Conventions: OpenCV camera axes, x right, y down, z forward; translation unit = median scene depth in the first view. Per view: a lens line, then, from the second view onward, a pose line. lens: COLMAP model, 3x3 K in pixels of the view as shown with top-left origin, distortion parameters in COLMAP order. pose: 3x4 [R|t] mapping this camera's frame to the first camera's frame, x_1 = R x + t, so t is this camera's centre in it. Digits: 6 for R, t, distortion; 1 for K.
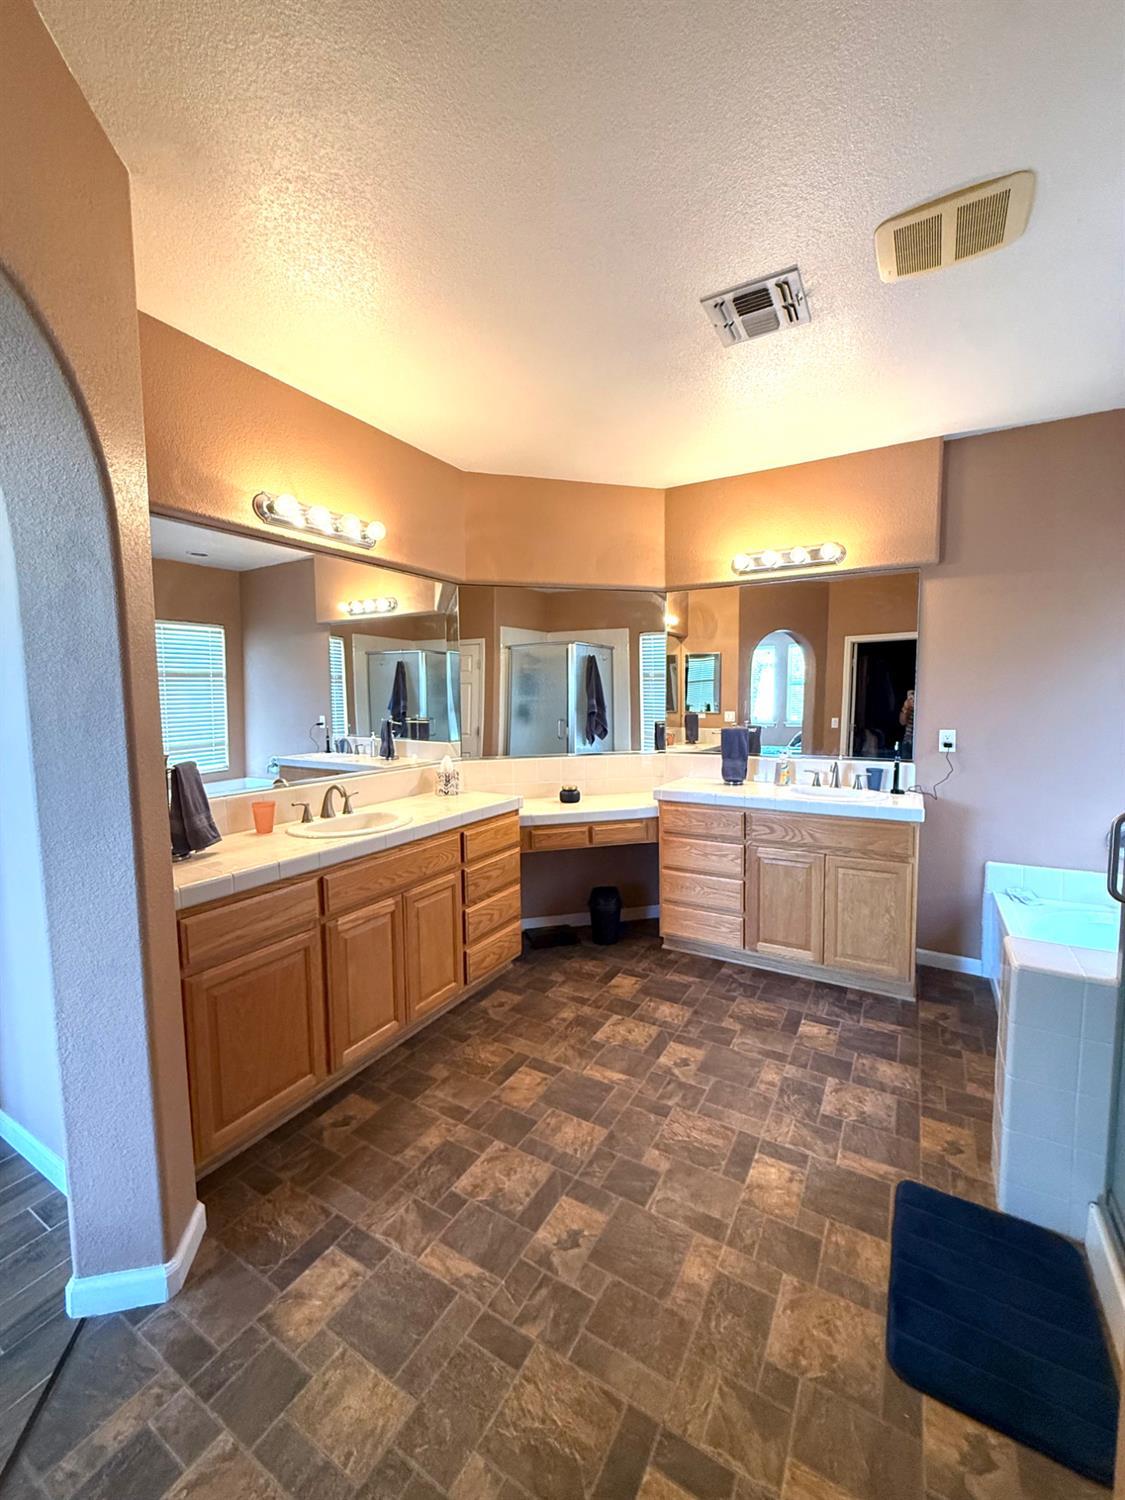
lens RADIAL K [[599.1, 0, 559.1], [0, 599.1, 746.1], [0, 0, 1]] dist [-0.000989, -0.000311]
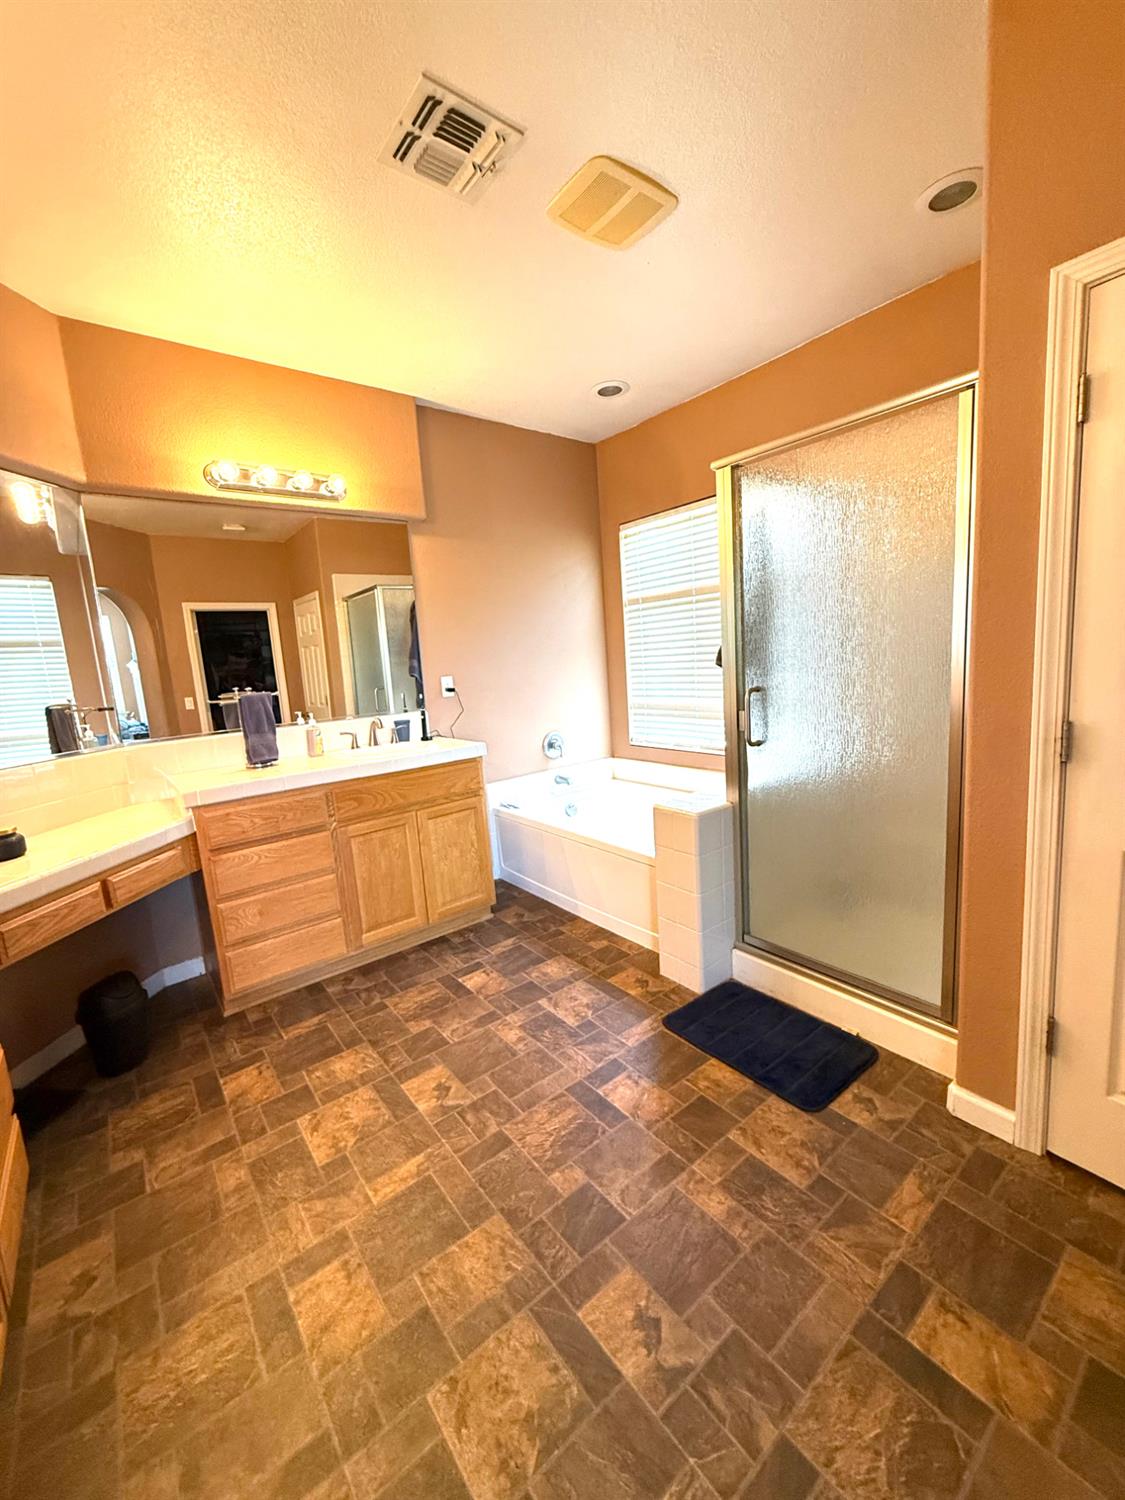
lens RADIAL K [[599.1, 0, 562.5], [0, 599.1, 745.7], [0, 0, 1]] dist [-0.000989, -0.000311]
pose [[0.360257, -0.151087, 0.920536, -0.409112], [0.139967, 0.984381, 0.106789, 0.013116], [-0.922293, 0.090373, 0.375778, 0.519267]]
